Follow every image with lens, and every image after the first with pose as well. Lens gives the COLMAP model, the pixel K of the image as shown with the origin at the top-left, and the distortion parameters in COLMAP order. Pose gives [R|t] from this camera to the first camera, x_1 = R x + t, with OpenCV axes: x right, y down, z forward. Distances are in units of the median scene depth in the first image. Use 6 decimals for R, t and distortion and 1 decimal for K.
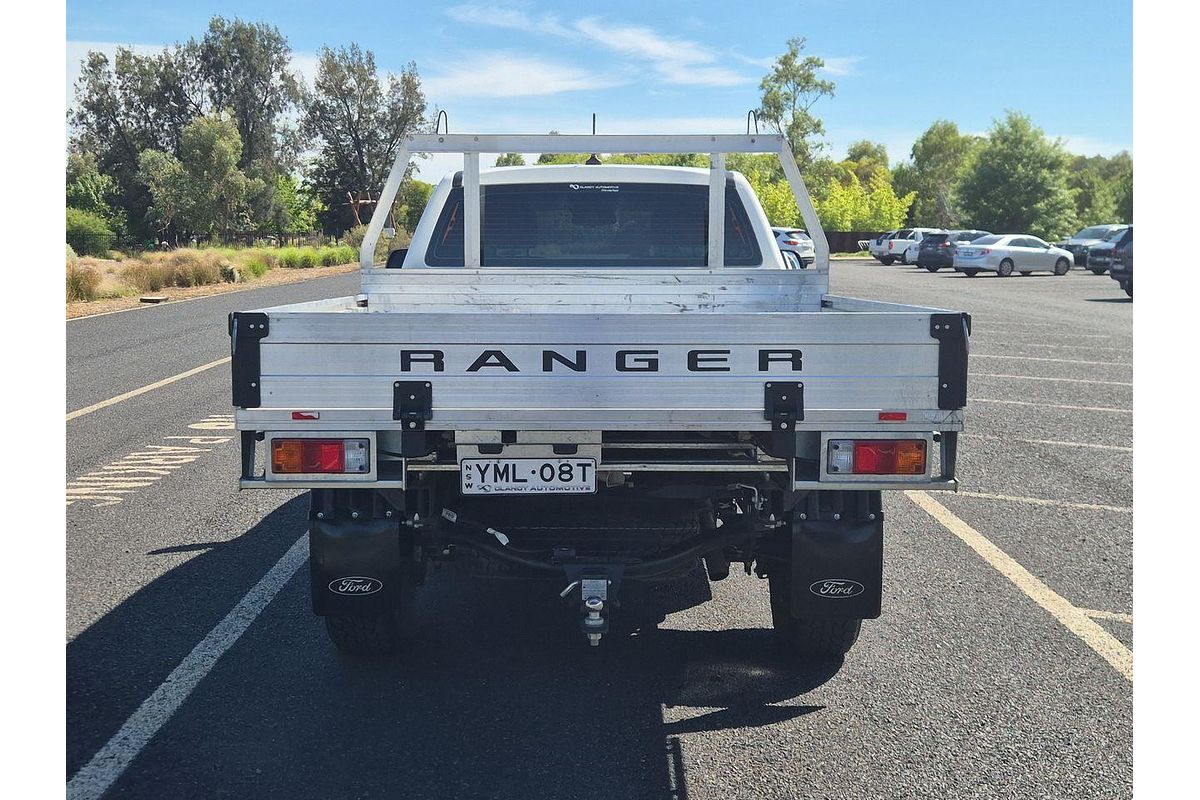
lens RADIAL K [[1426.8, 0, 579.5], [0, 1426.8, 399.7], [0, 0, 1]] dist [0.102776, -0.052064]
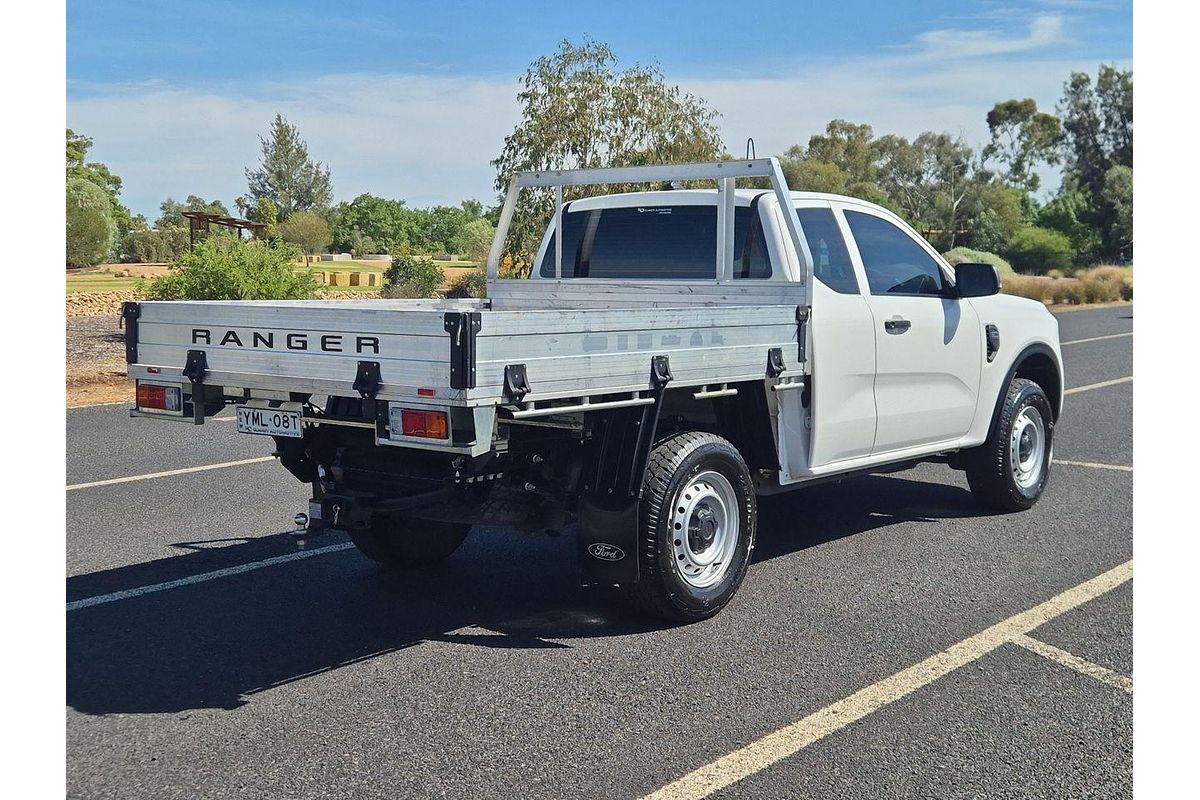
lens RADIAL K [[1426.8, 0, 579.5], [0, 1426.8, 399.7], [0, 0, 1]] dist [0.102776, -0.052064]
pose [[0.776731, 0.059100, -0.627054, 1.087929], [-0.067052, 0.997689, 0.010975, -0.004662], [0.626254, 0.033521, 0.778898, 0.090030]]
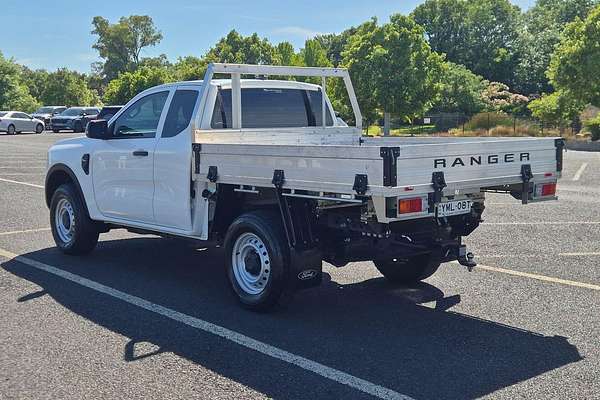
lens RADIAL K [[814.3, 0, 300.0], [0, 814.3, 200.0], [0, 0, 1]] dist [0.051866, -0.041153]
pose [[0.758379, -0.077561, 0.647183, -1.177342], [0.080987, 0.996414, 0.024513, -0.017782], [-0.646763, 0.033823, 0.761940, 0.076556]]
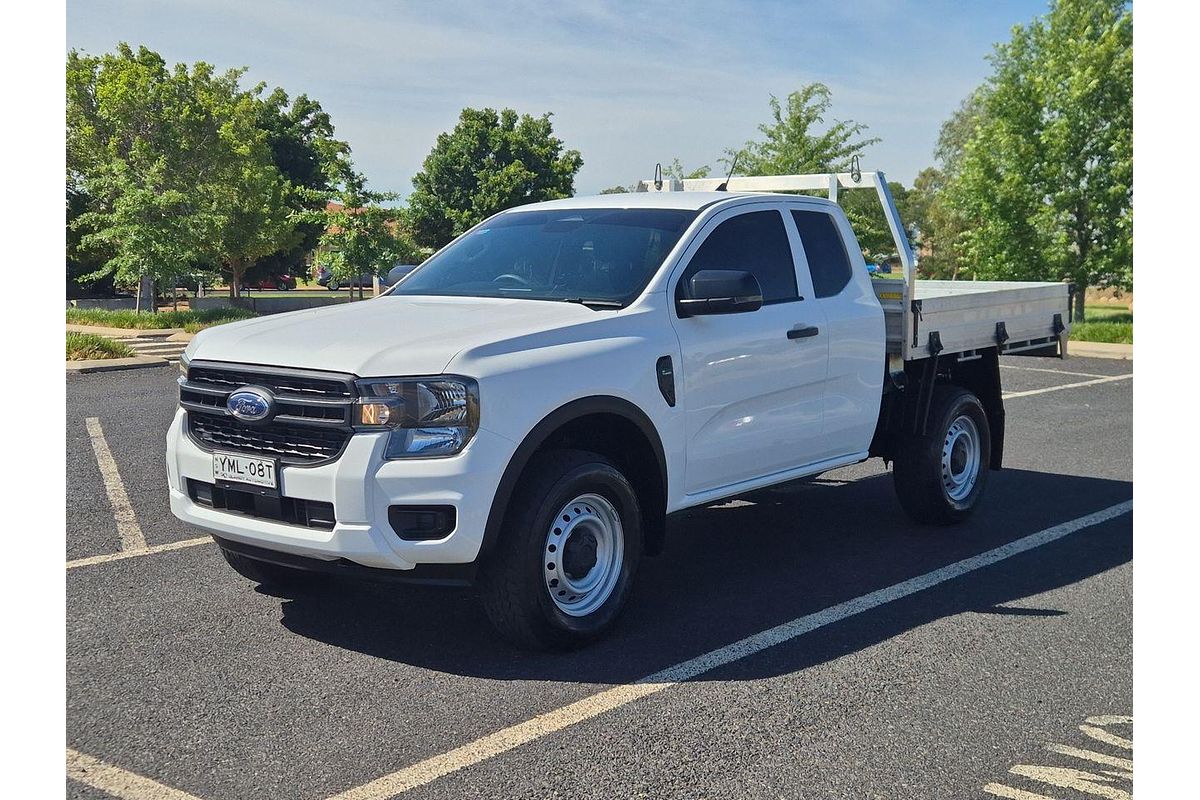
lens RADIAL K [[1426.8, 0, 579.5], [0, 1426.8, 399.7], [0, 0, 1]] dist [0.102776, -0.052064]
pose [[-0.771871, -0.064184, 0.632531, -1.097018], [0.075074, 0.978729, 0.190925, -0.379223], [-0.631331, 0.194856, -0.750634, 3.251795]]
